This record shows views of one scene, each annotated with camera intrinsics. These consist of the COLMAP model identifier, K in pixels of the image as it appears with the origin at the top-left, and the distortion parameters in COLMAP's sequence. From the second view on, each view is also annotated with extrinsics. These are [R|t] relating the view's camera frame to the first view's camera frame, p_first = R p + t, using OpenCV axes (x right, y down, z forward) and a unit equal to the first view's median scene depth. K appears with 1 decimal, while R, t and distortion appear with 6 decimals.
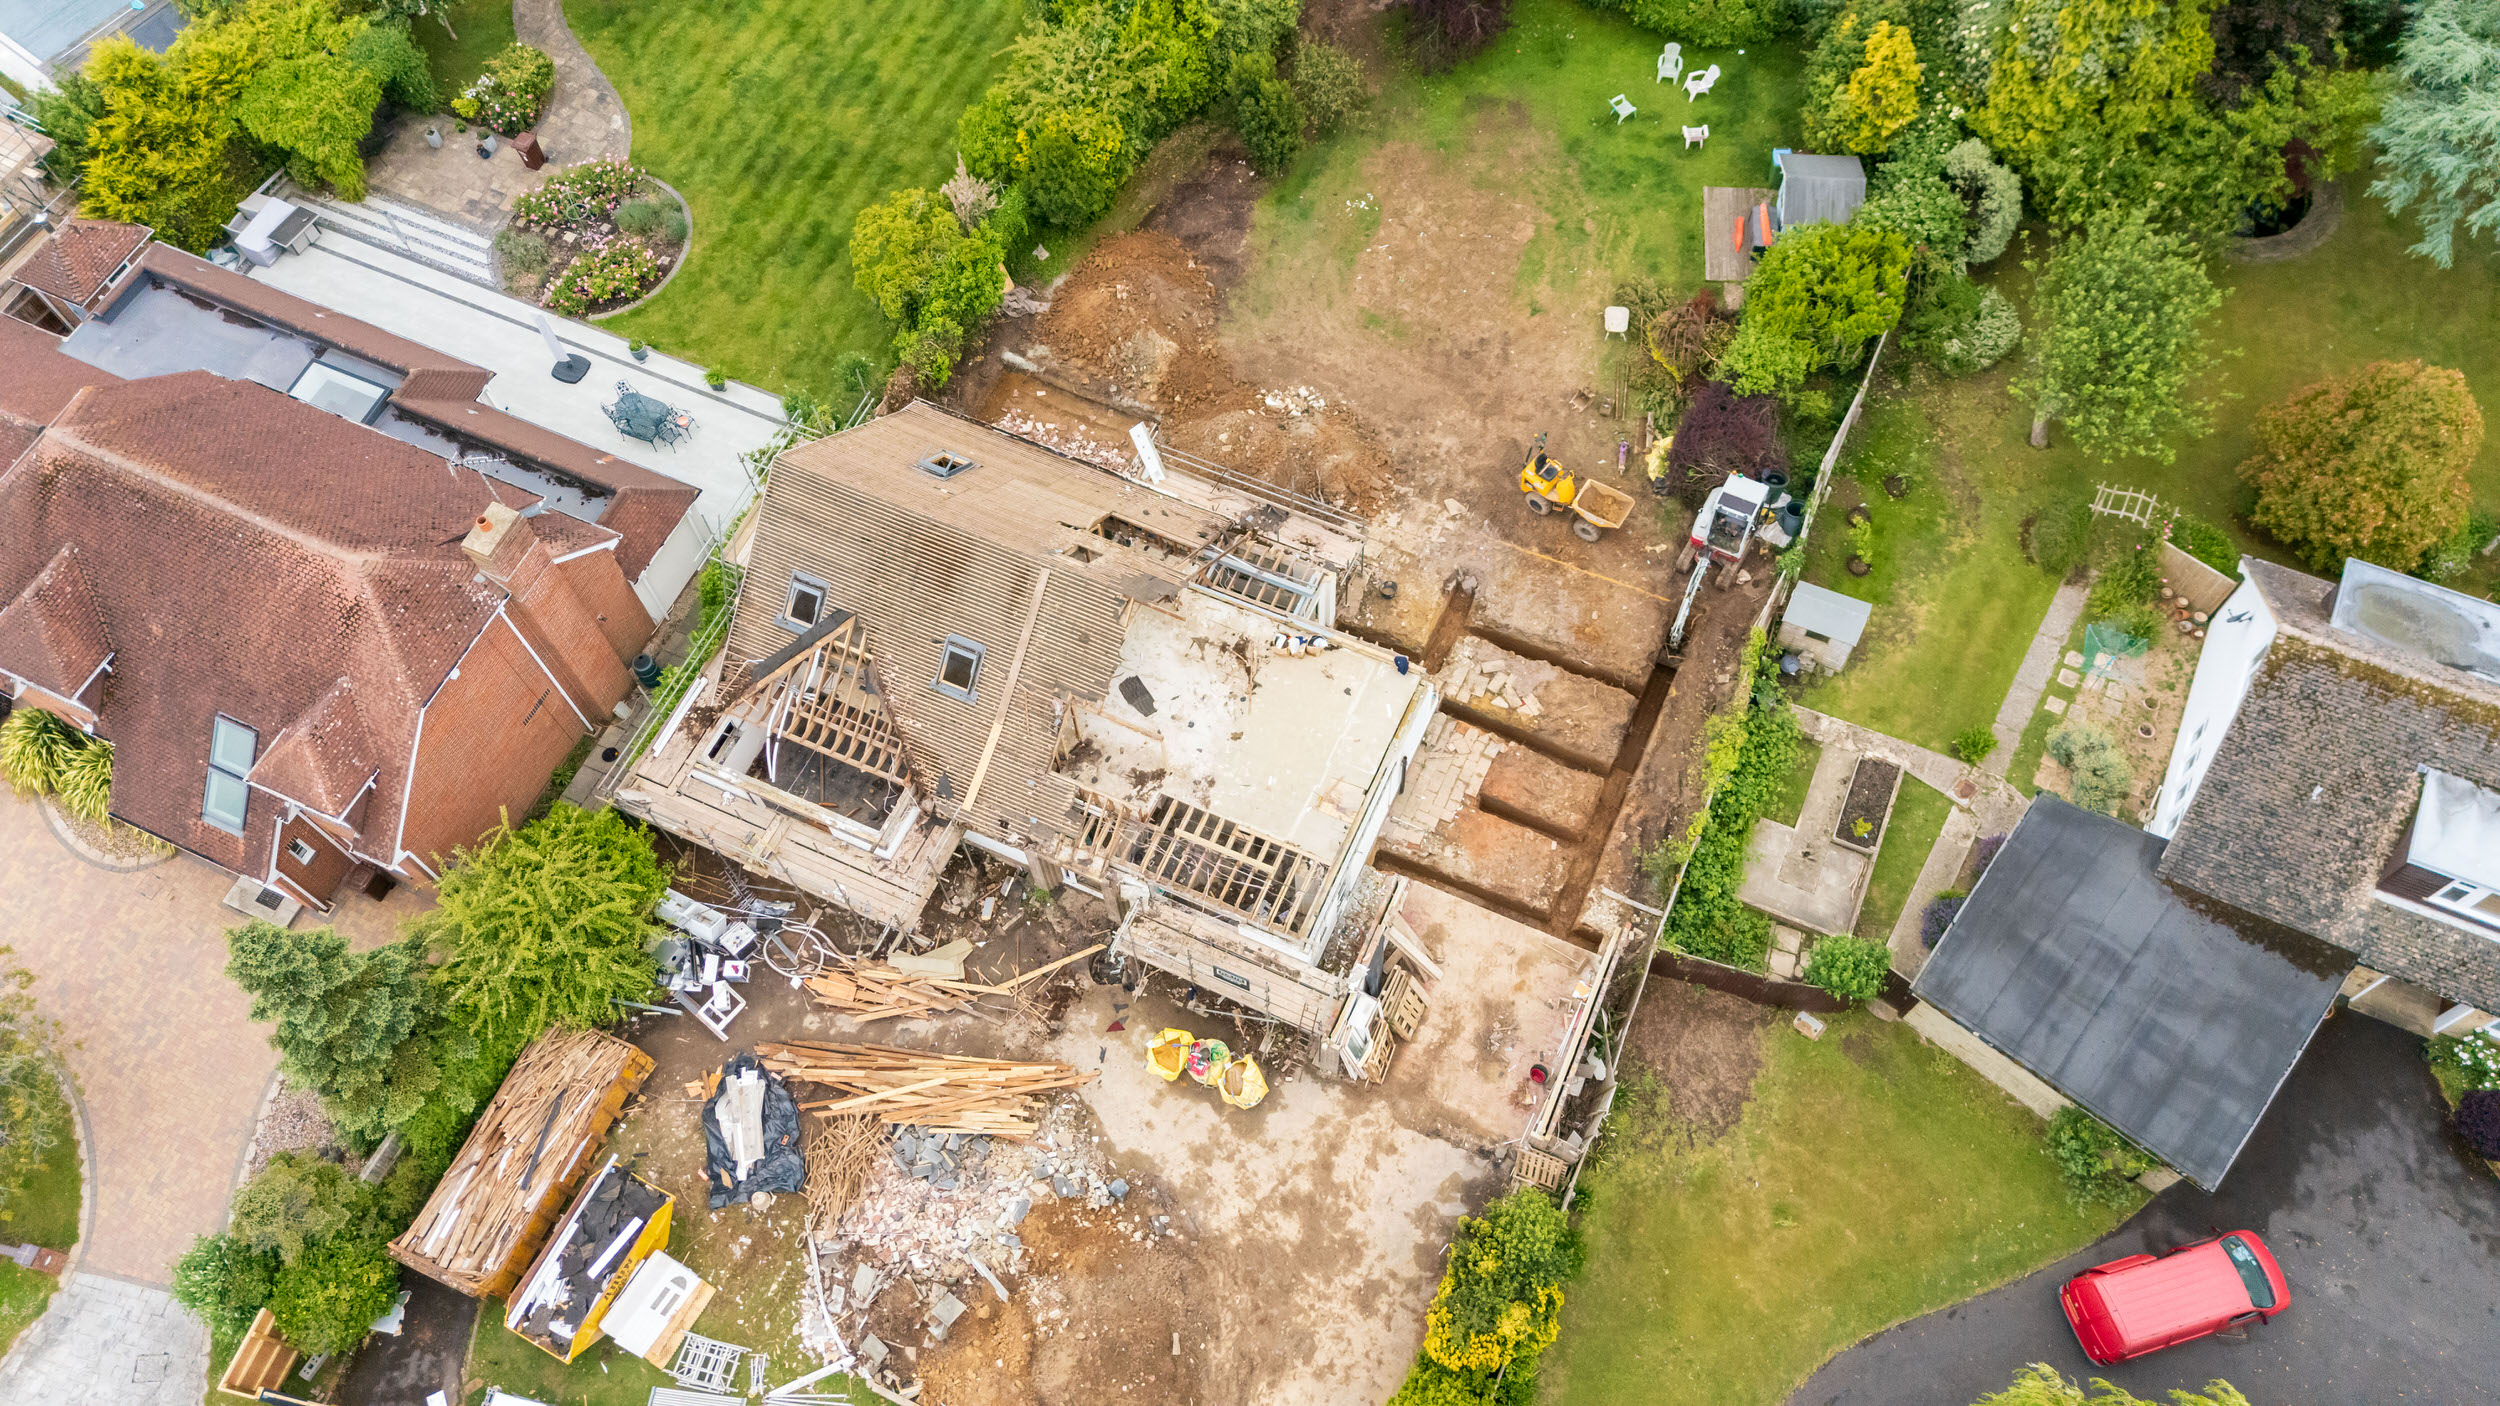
lens RADIAL K [[1843.4, 0, 1250.0], [0, 1843.4, 703.0], [0, 0, 1]] dist [0.071517, -0.076992]
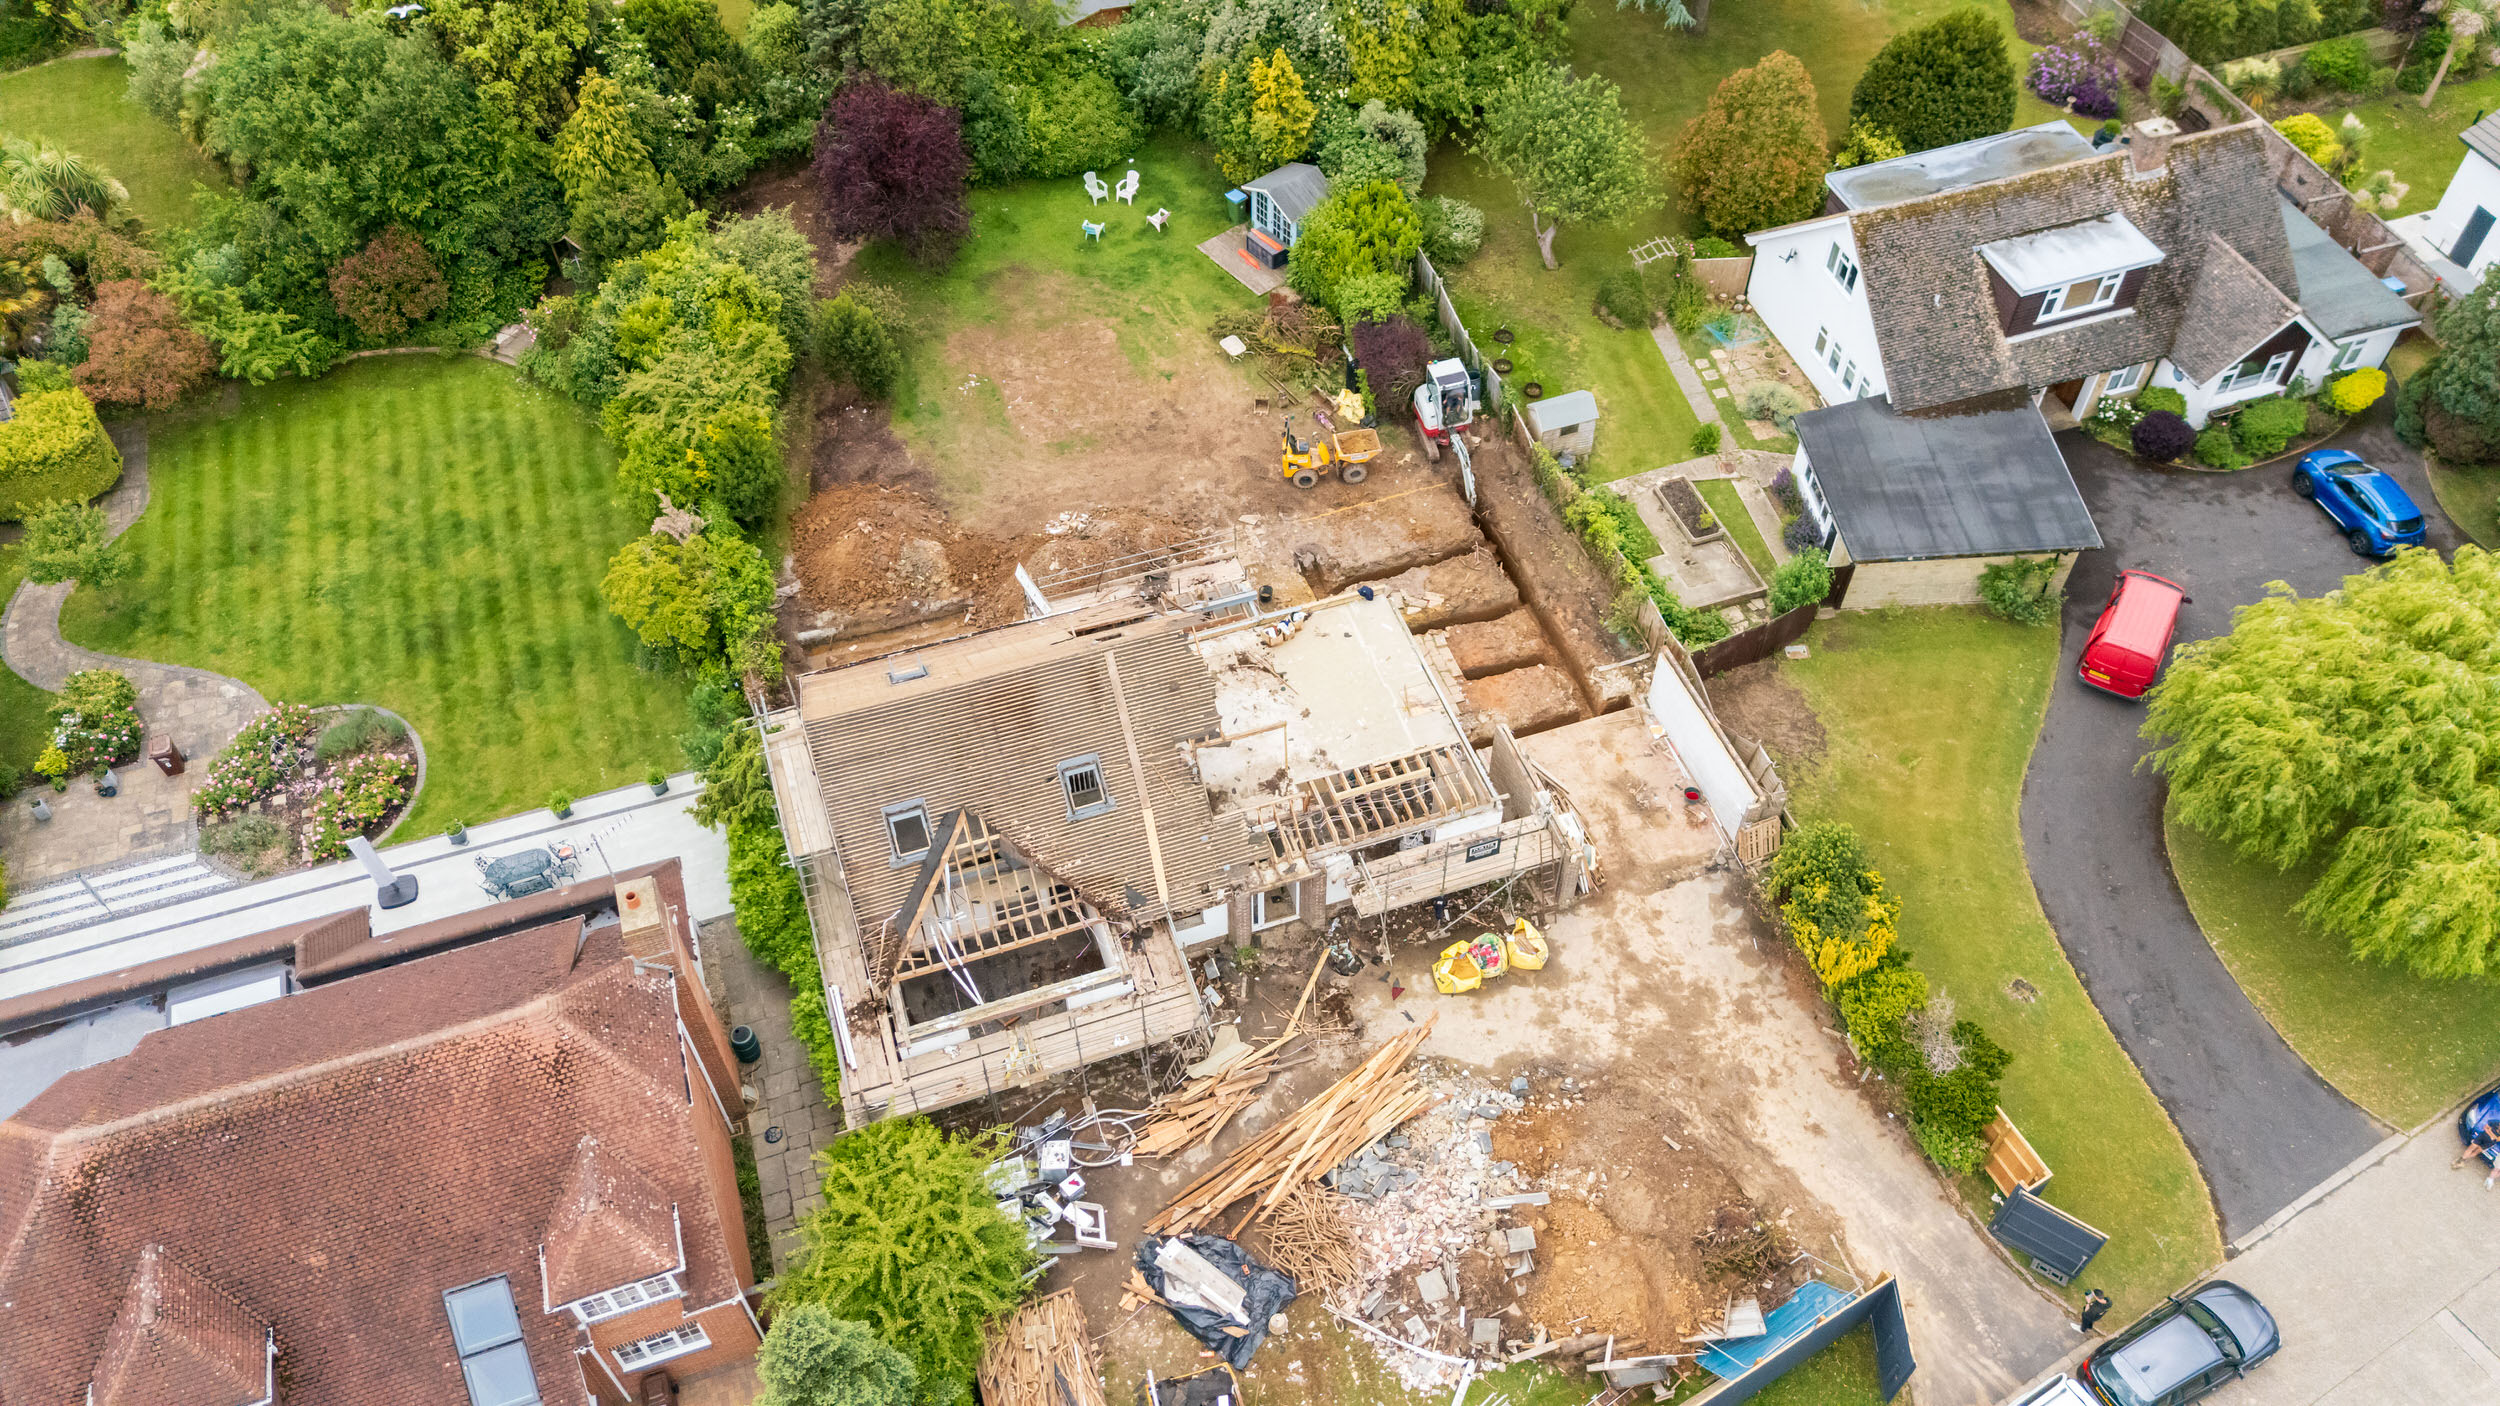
lens RADIAL K [[1843.4, 0, 1250.0], [0, 1843.4, 703.0], [0, 0, 1]] dist [0.071517, -0.076992]
pose [[0.729482, -0.512476, 0.453016, -0.510793], [0.602242, 0.795223, -0.070178, 0.068484], [-0.324285, 0.324019, 0.888736, 0.052730]]
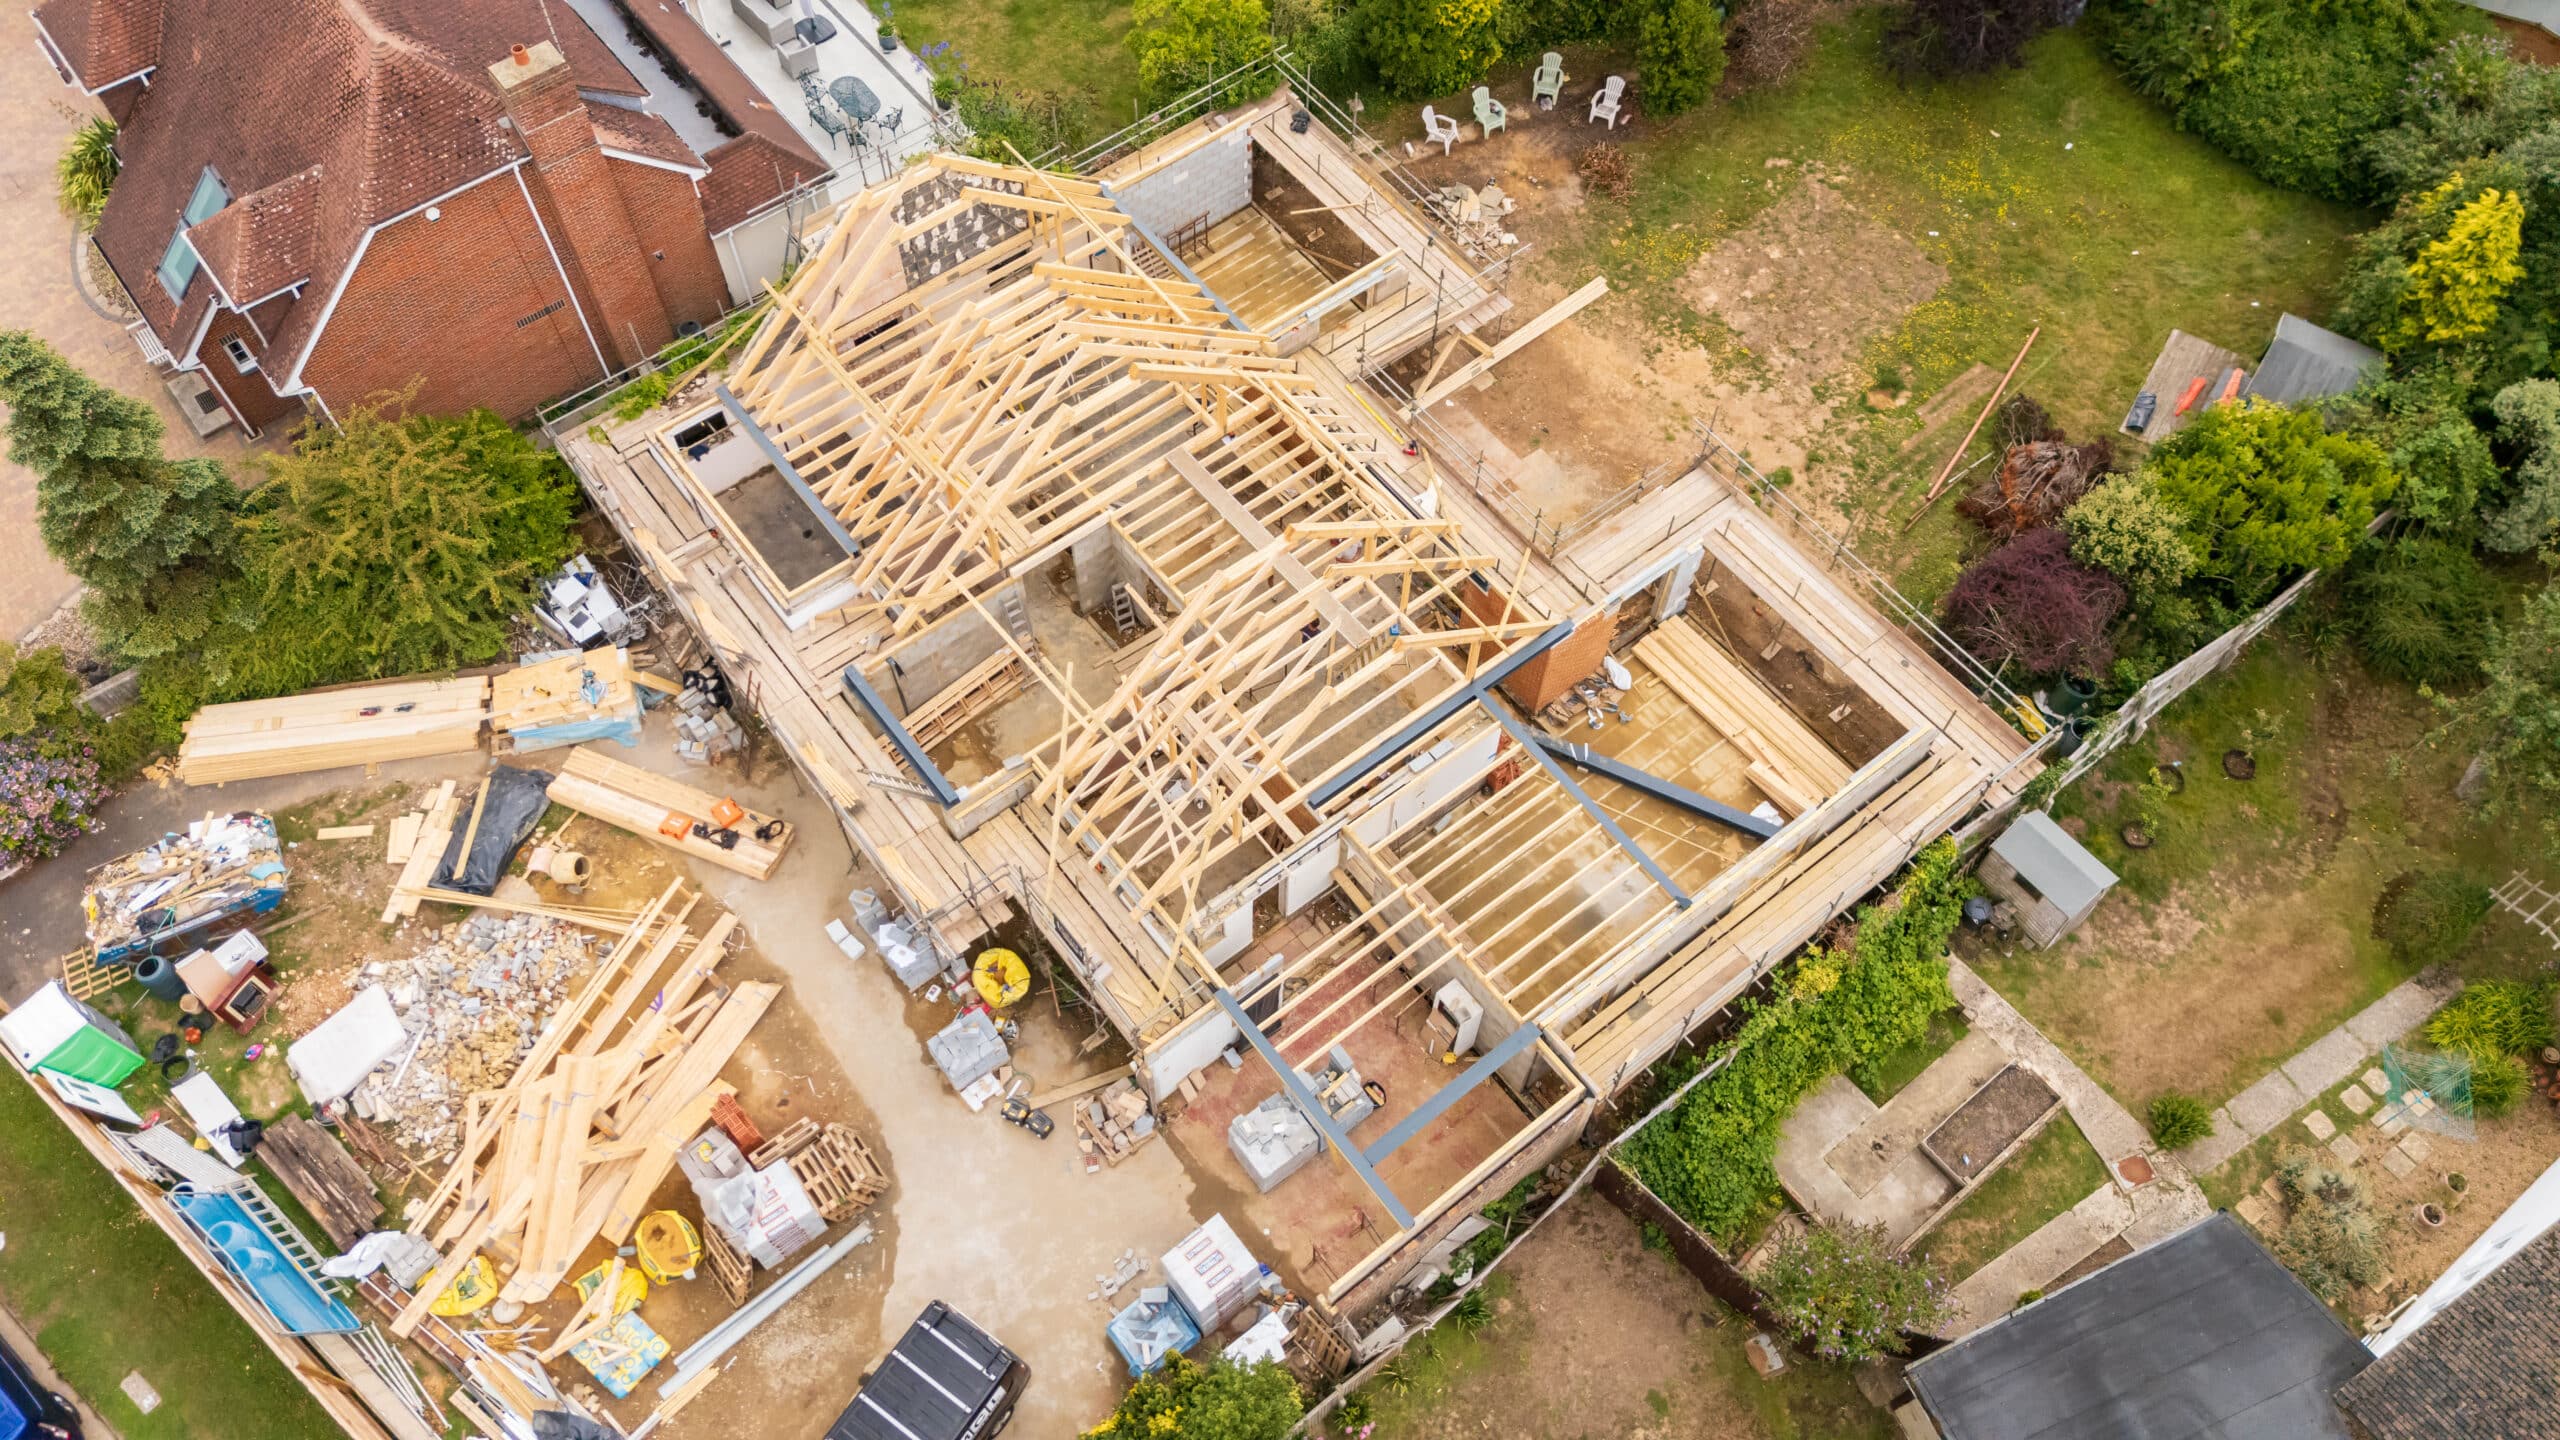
lens RADIAL K [[1887.6, 0, 1280.0], [0, 1887.6, 720.0], [0, 0, 1]] dist [0.071517, -0.076992]
pose [[0.888939, 0.411972, -0.200168, 0.175580], [-0.421628, 0.906747, -0.006229, 0.034296], [0.178936, 0.089933, 0.979742, 0.222161]]
